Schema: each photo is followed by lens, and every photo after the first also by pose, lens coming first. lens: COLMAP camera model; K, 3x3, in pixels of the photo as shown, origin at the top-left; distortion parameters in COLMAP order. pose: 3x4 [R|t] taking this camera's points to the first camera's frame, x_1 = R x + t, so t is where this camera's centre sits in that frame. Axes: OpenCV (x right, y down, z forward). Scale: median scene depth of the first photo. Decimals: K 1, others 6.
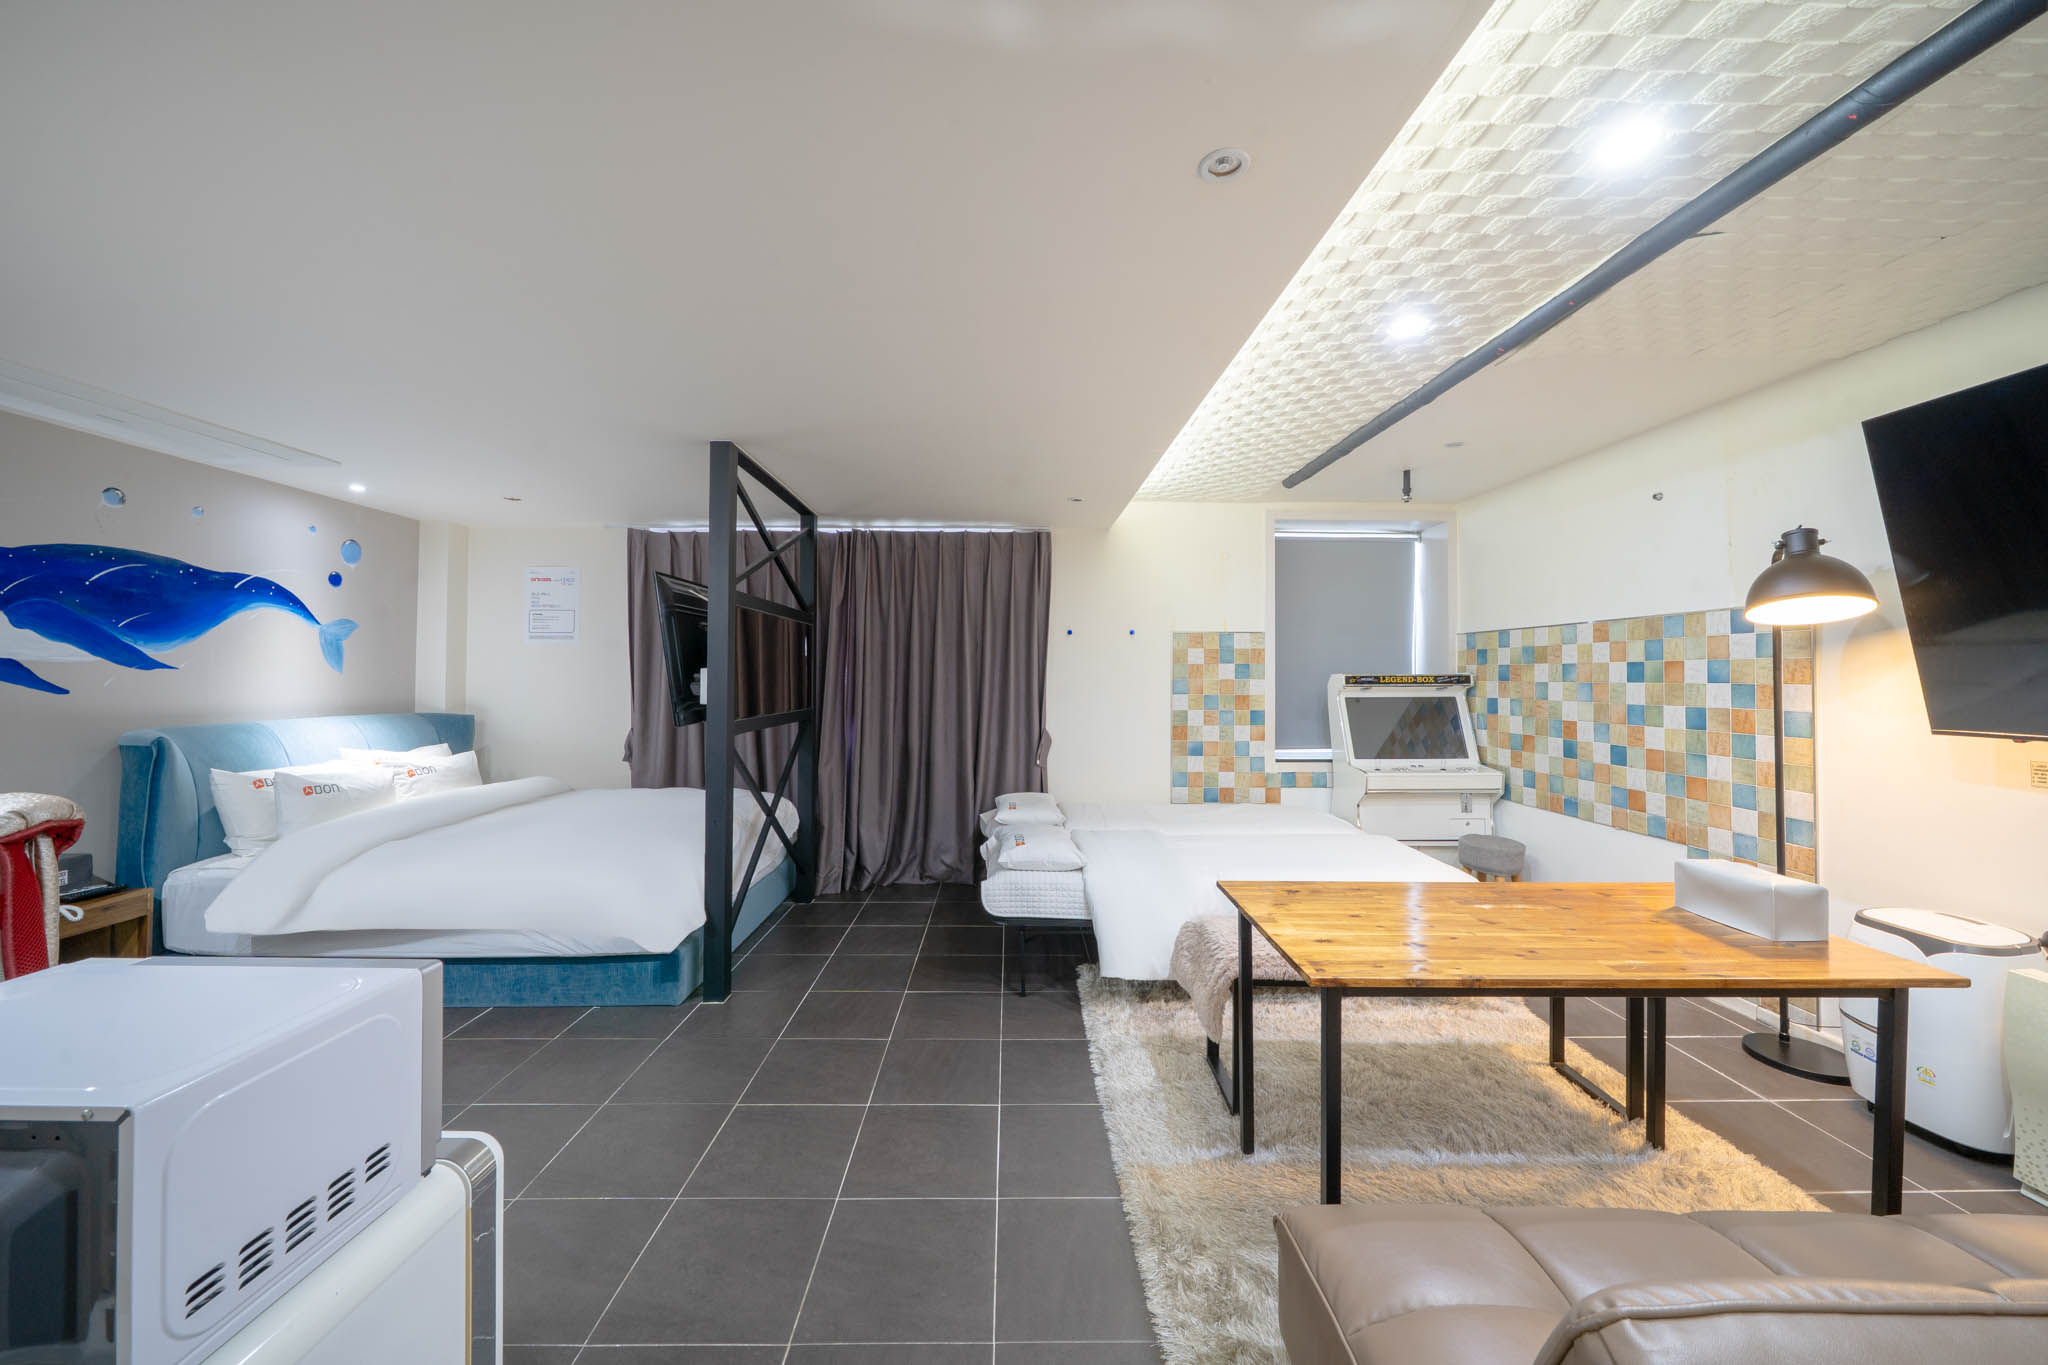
lens RADIAL K [[711.3, 0, 1011.7], [0, 711.3, 682.0], [0, 0, 1]] dist [-0.008256, -0.000193]
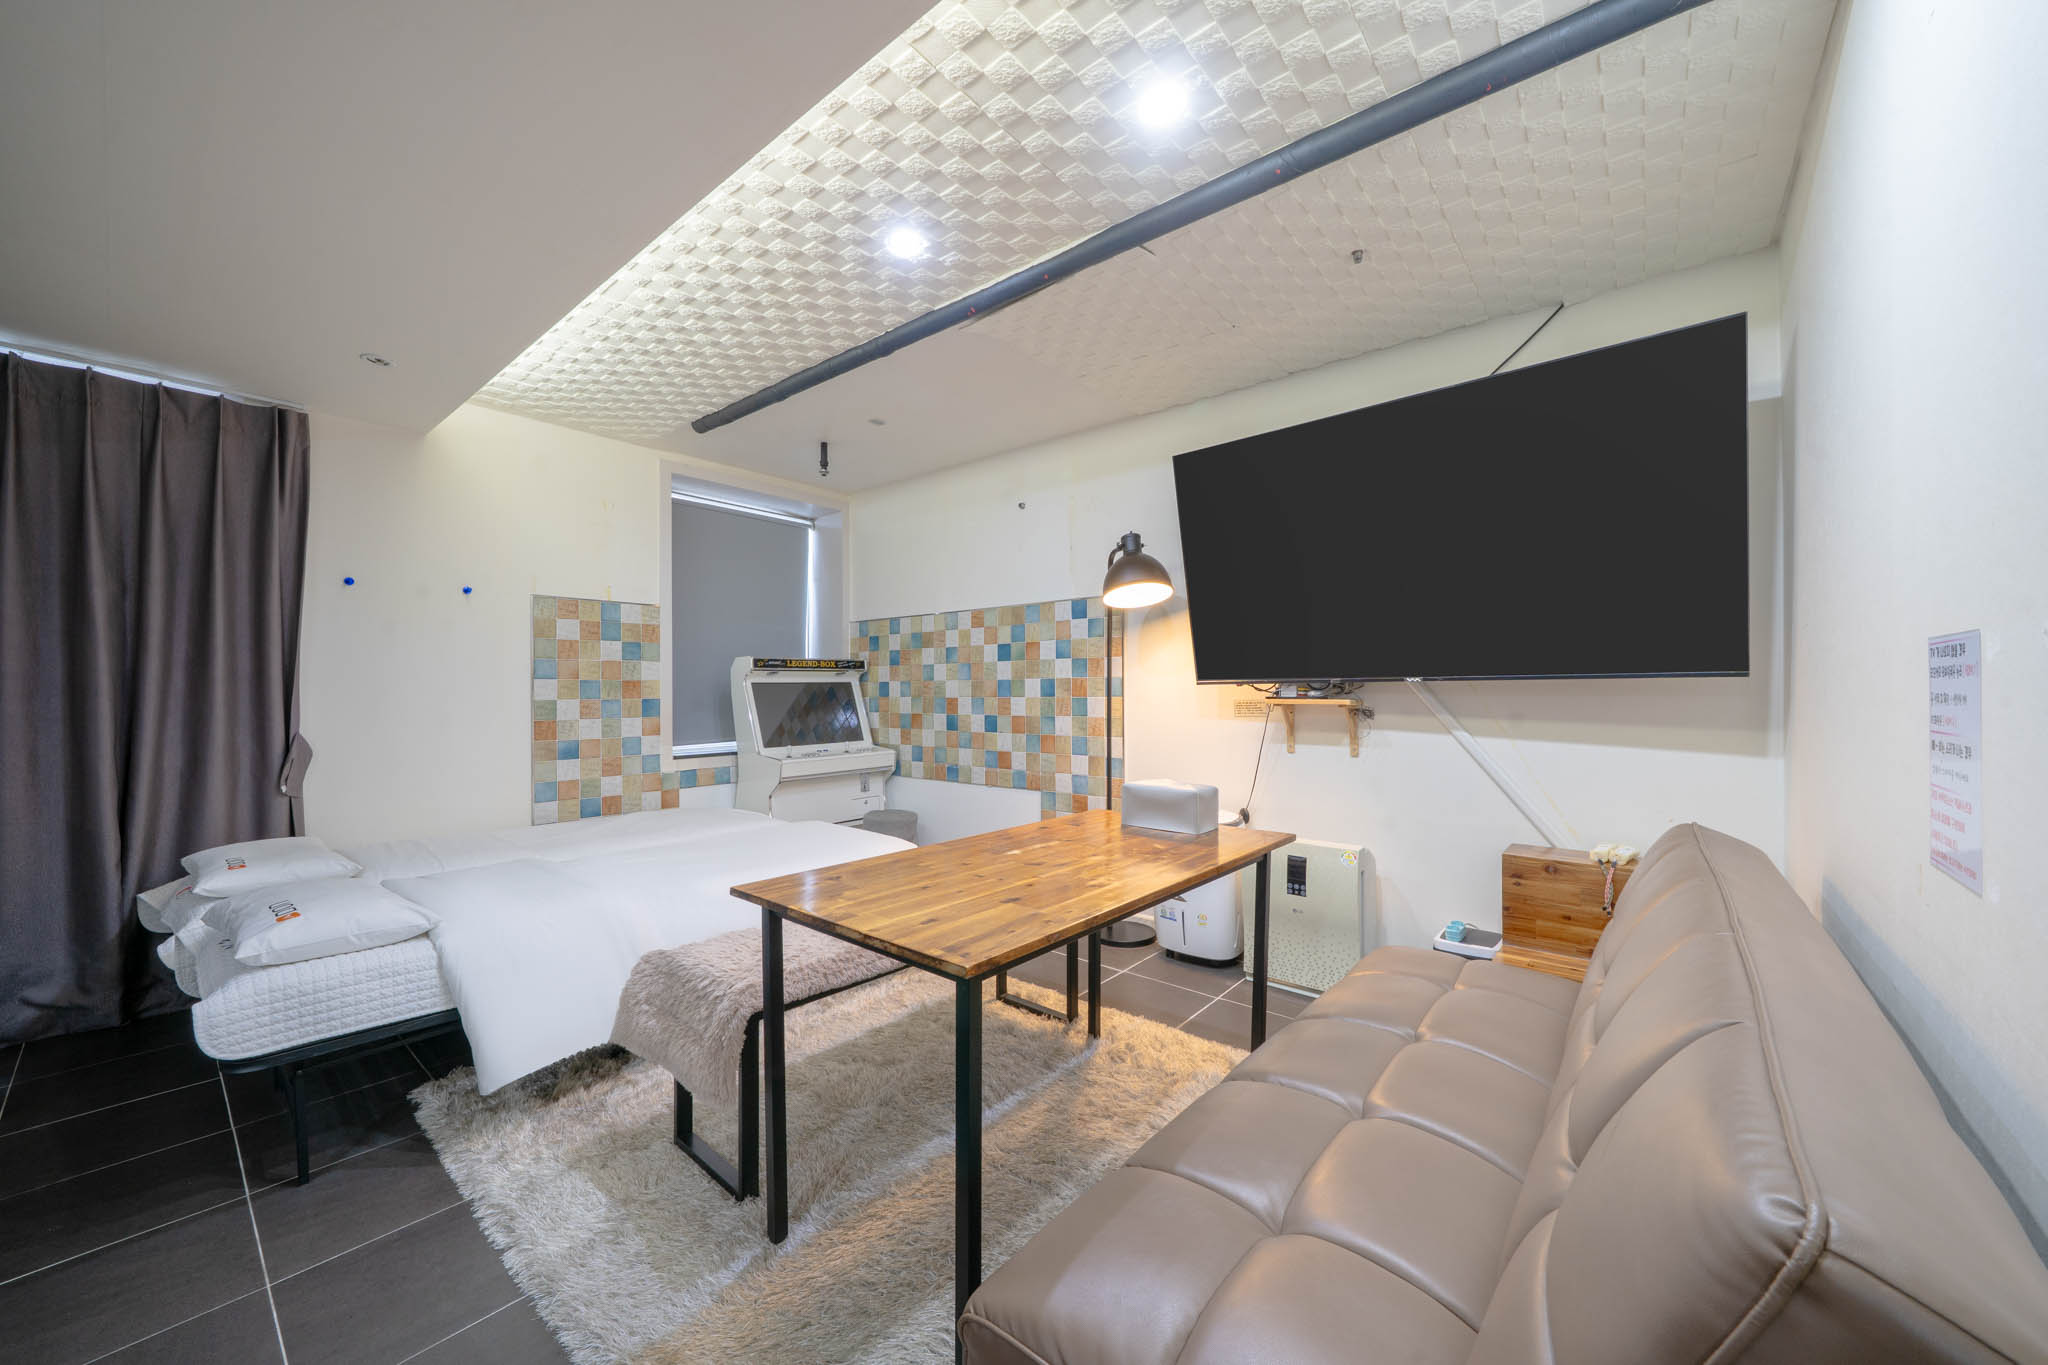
lens RADIAL K [[743.4, 0, 1034.4], [0, 743.4, 693.2], [0, 0, 1]] dist [-0.007397, -0.000091]
pose [[0.647314, -0.012614, 0.762119, -0.047505], [0.005940, 0.999916, 0.011505, 0.047260], [-0.762201, -0.002921, 0.647334, 0.172058]]
